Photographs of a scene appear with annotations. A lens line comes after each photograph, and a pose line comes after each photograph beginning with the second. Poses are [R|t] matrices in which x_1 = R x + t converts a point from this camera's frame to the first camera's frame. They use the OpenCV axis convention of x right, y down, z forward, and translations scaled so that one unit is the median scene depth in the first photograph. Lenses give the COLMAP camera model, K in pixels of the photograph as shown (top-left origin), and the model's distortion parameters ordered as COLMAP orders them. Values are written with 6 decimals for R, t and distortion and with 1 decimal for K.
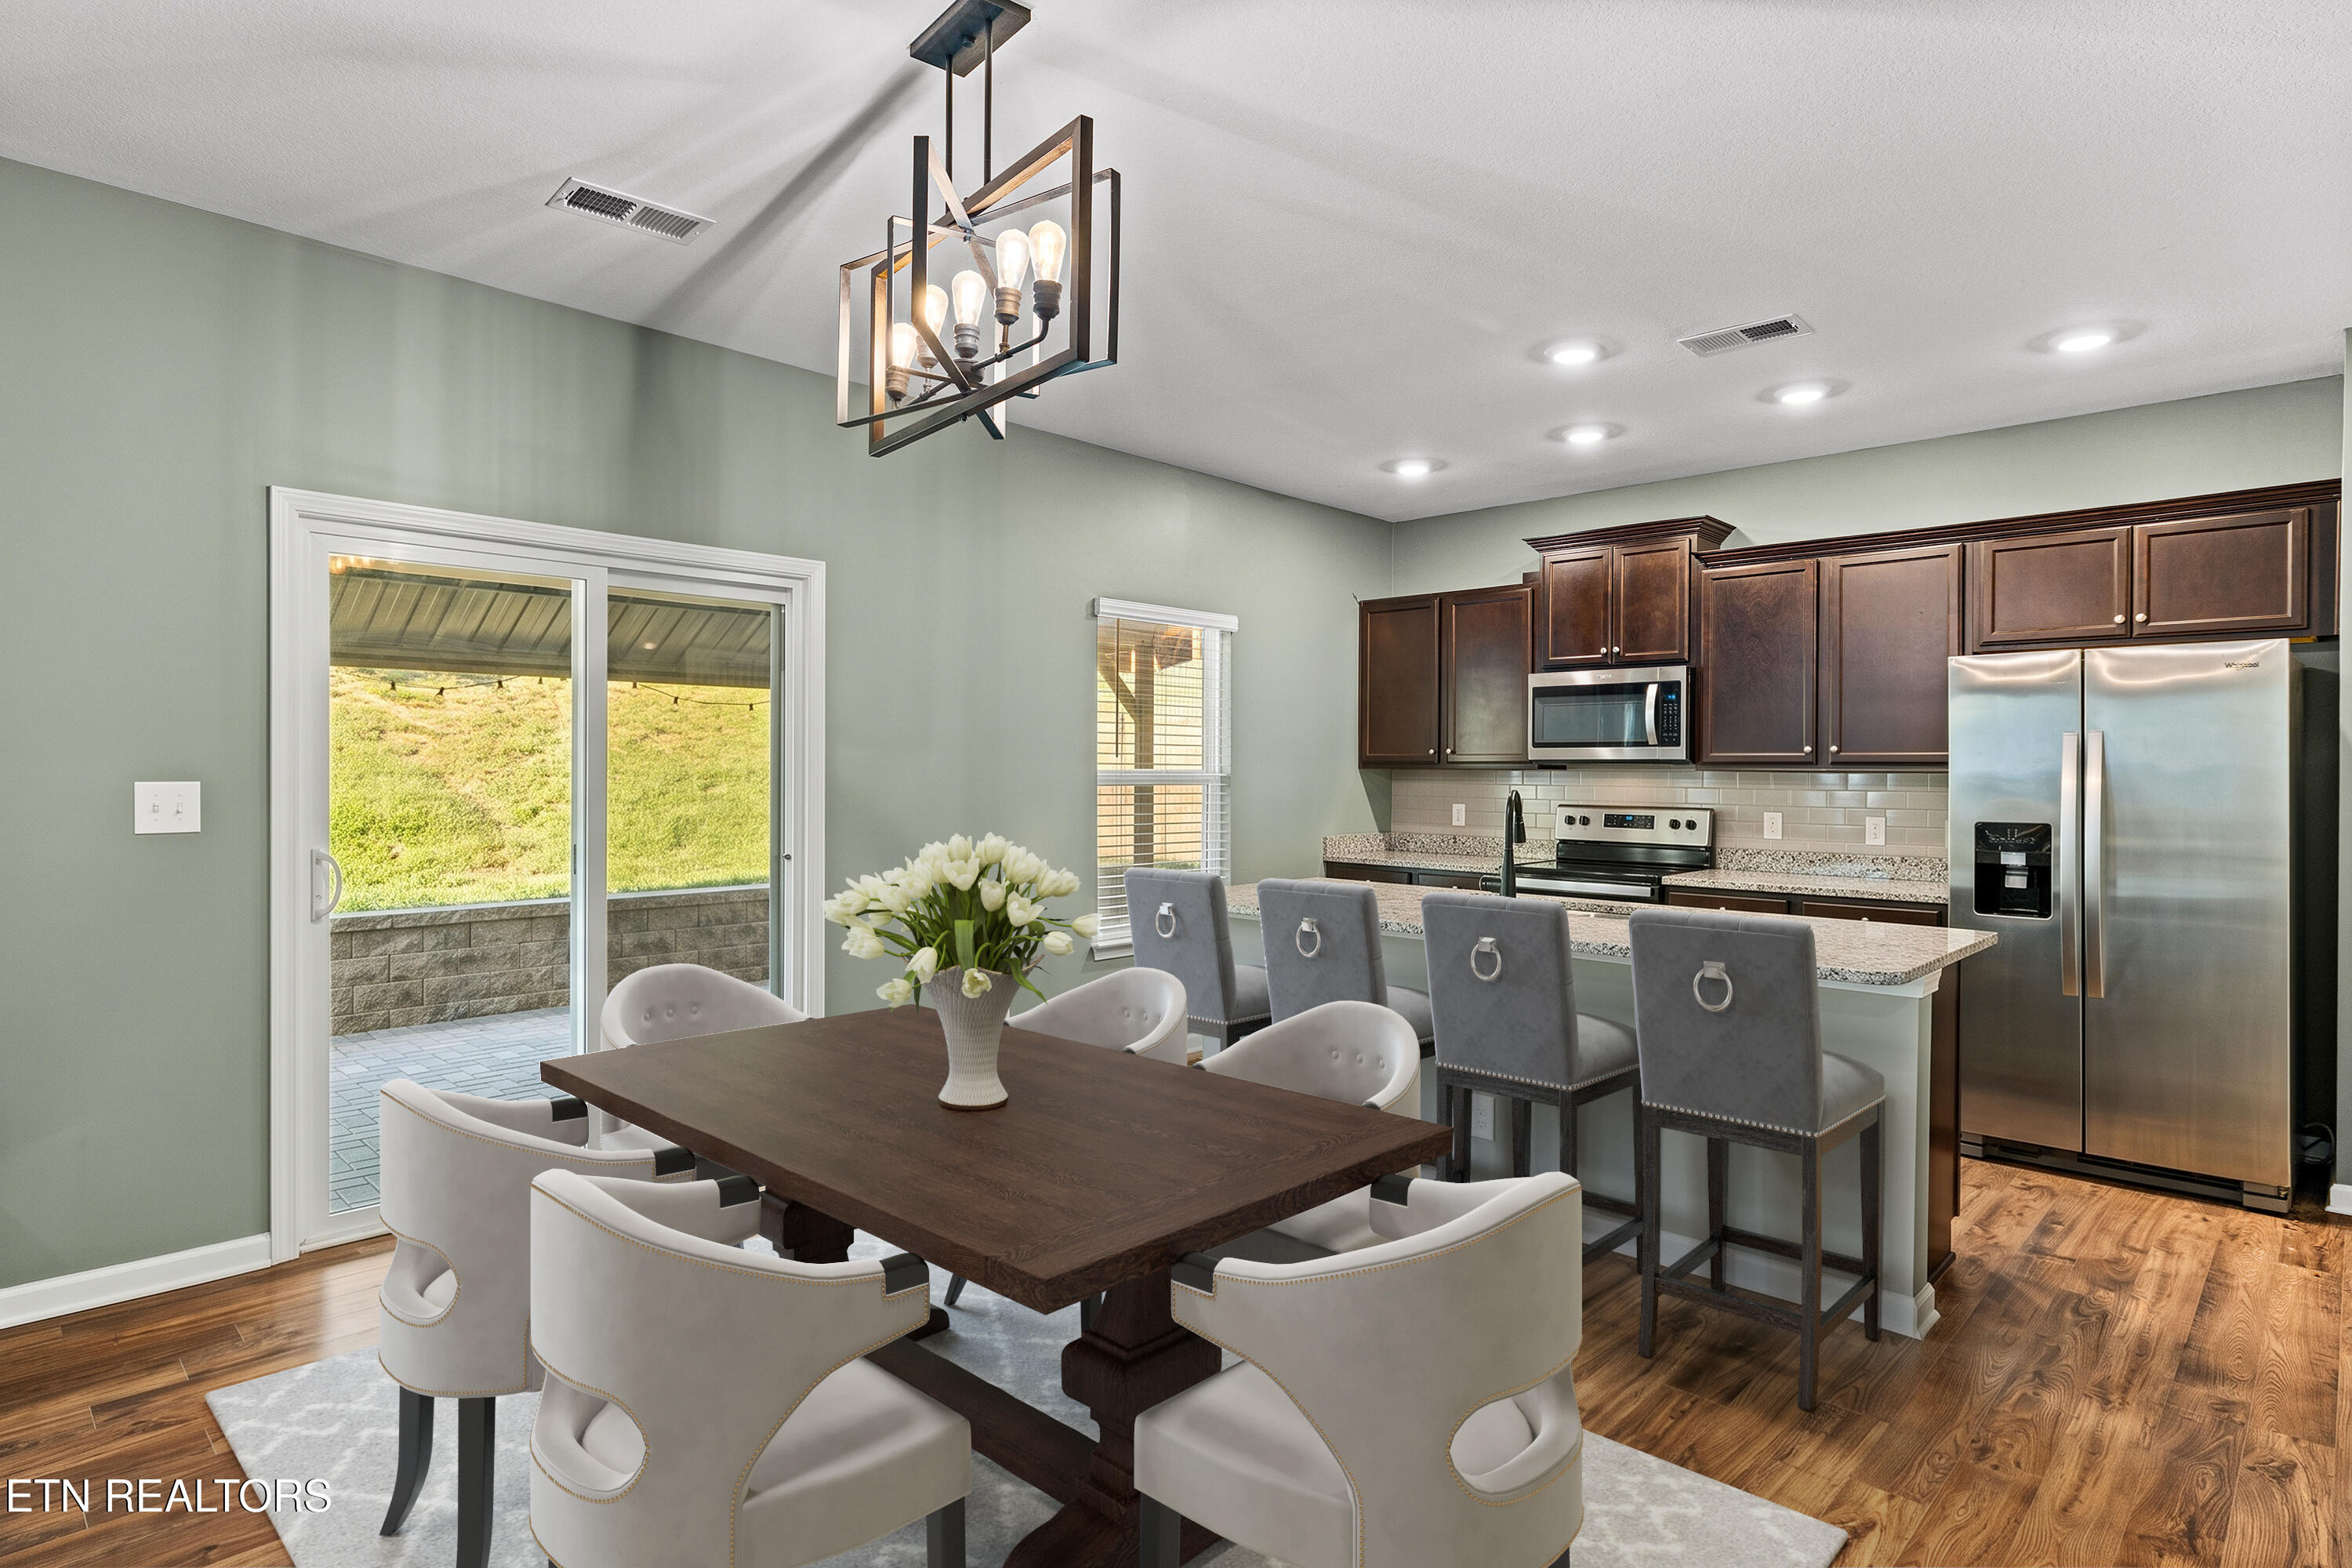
lens RADIAL K [[1303.3, 0, 1176.0], [0, 1303.3, 784.0], [0, 0, 1]] dist [0.000561, -0.000155]
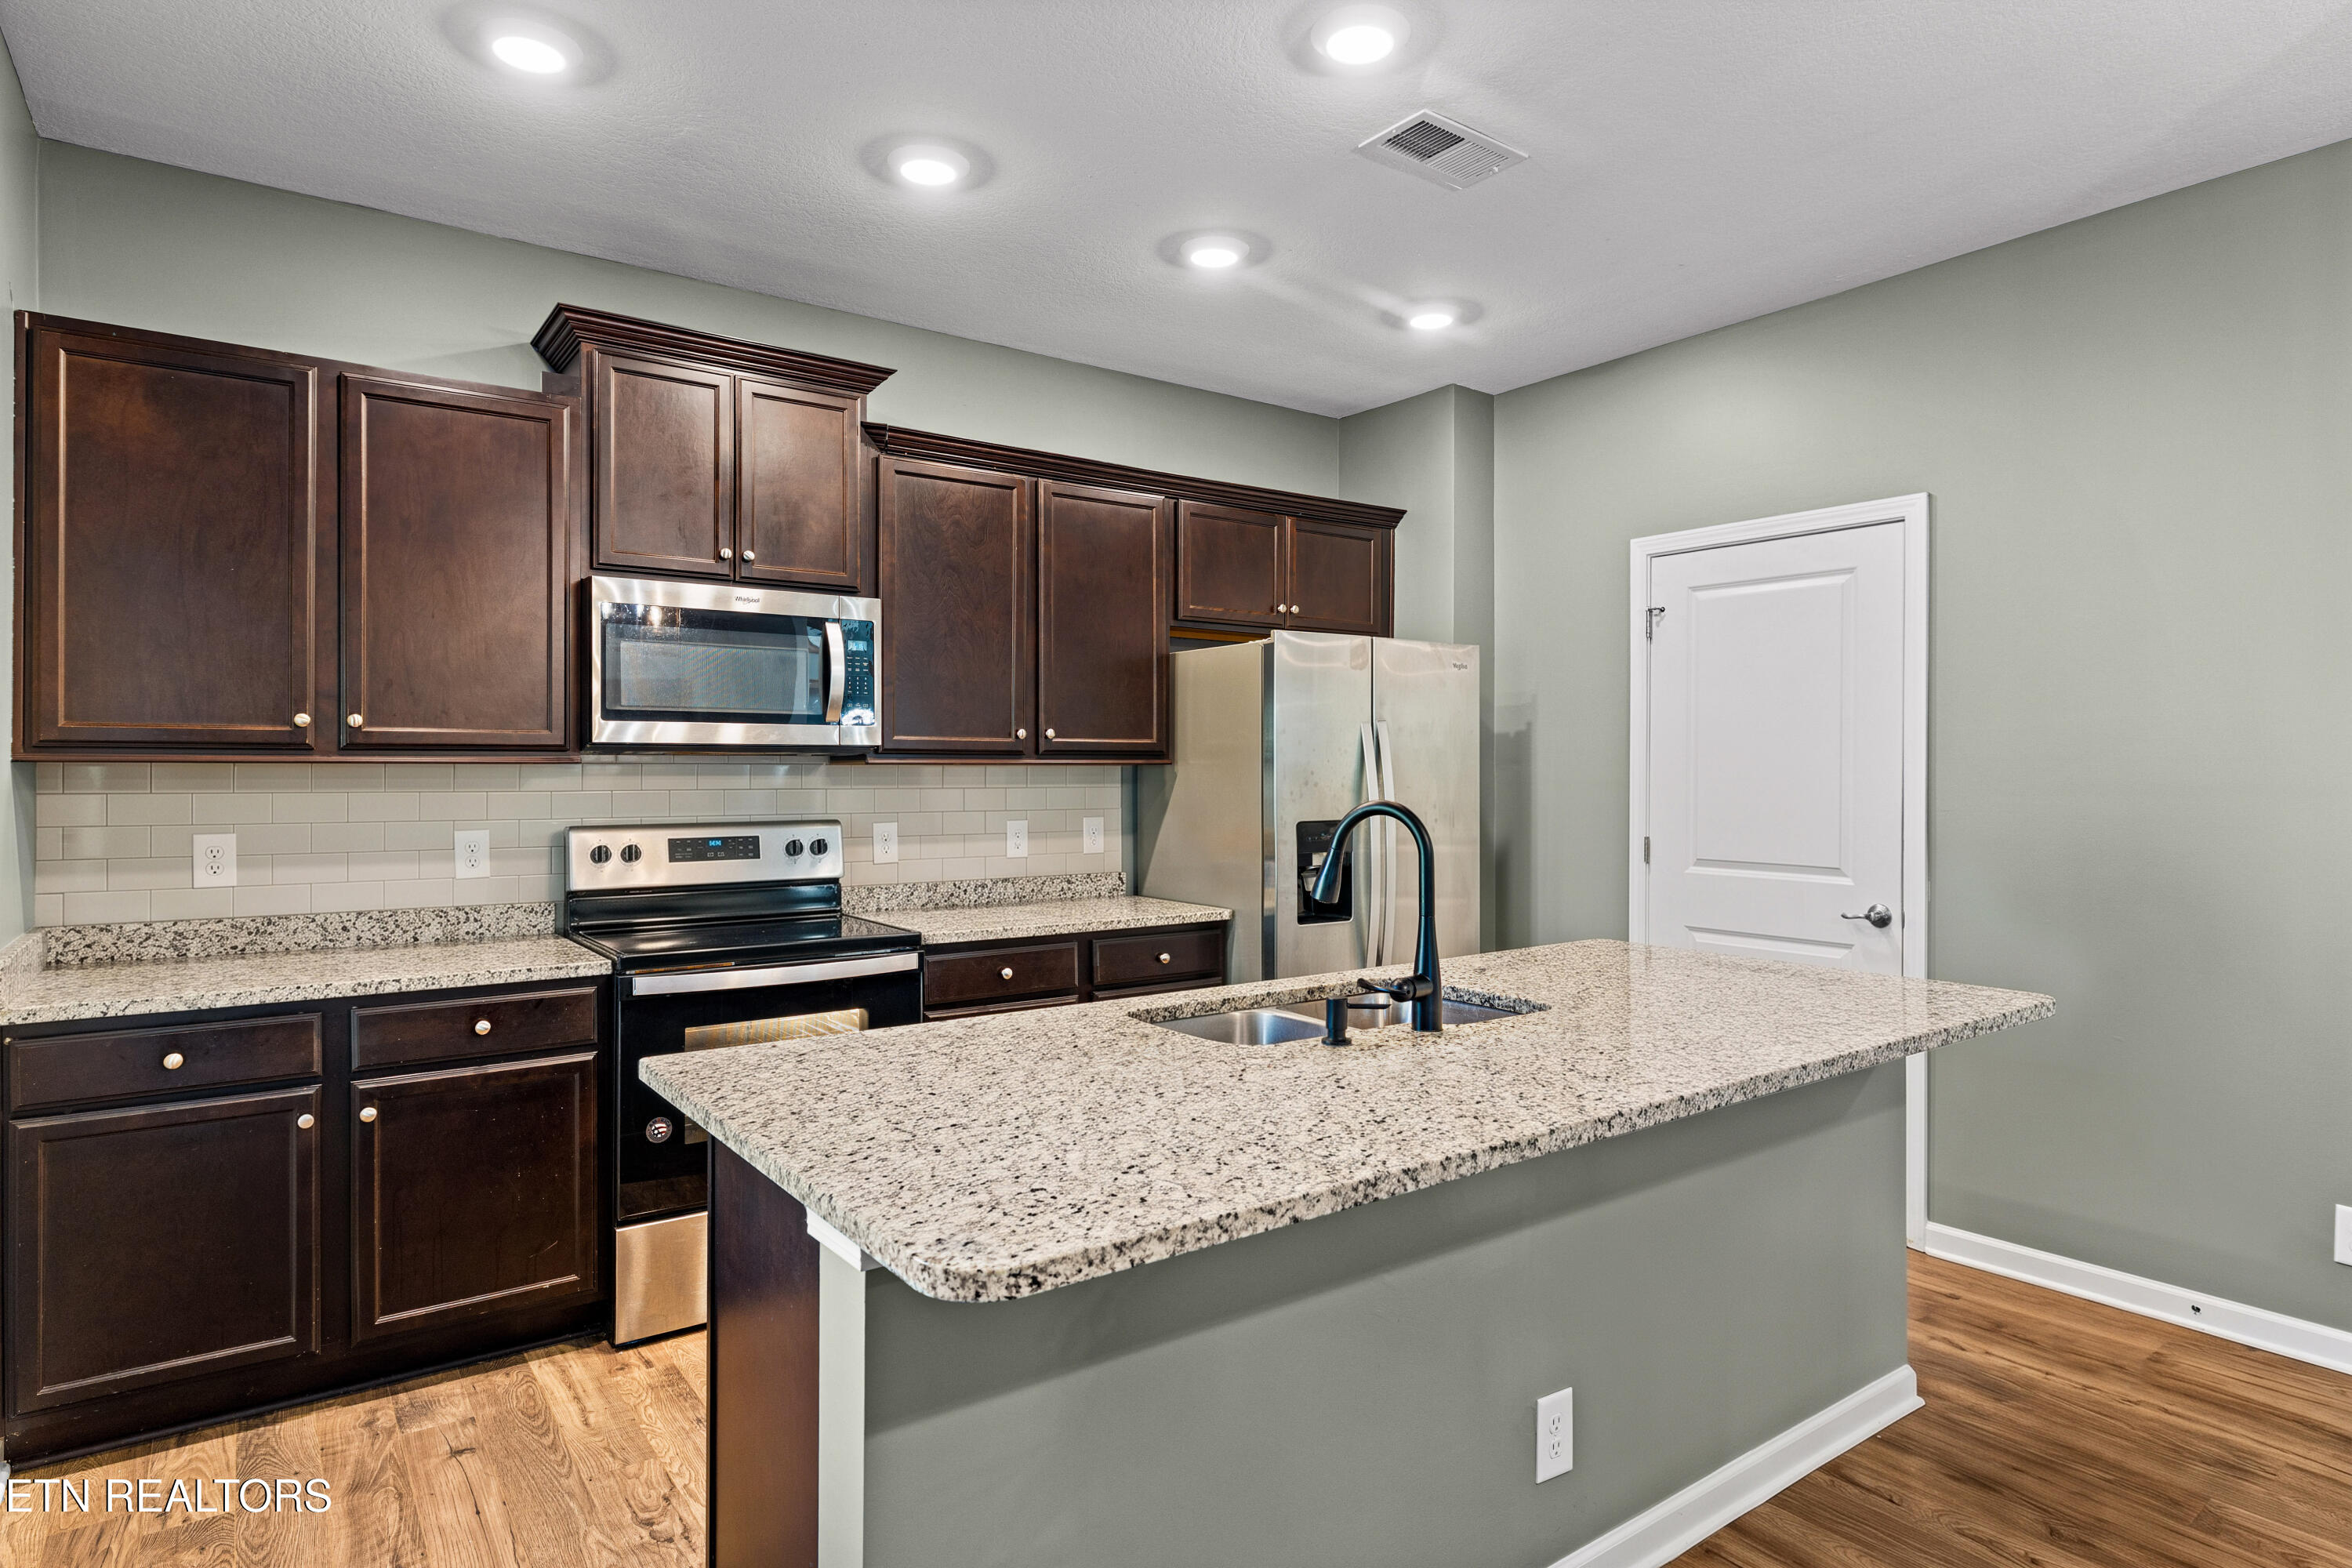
lens RADIAL K [[1303.3, 0, 1176.0], [0, 1303.3, 784.0], [0, 0, 1]] dist [0.000561, -0.000155]
pose [[0.205327, -0.019429, 0.978501, -0.195500], [0.011089, 0.999785, 0.017525, -0.009258], [-0.978631, 0.007252, 0.205498, 0.693217]]
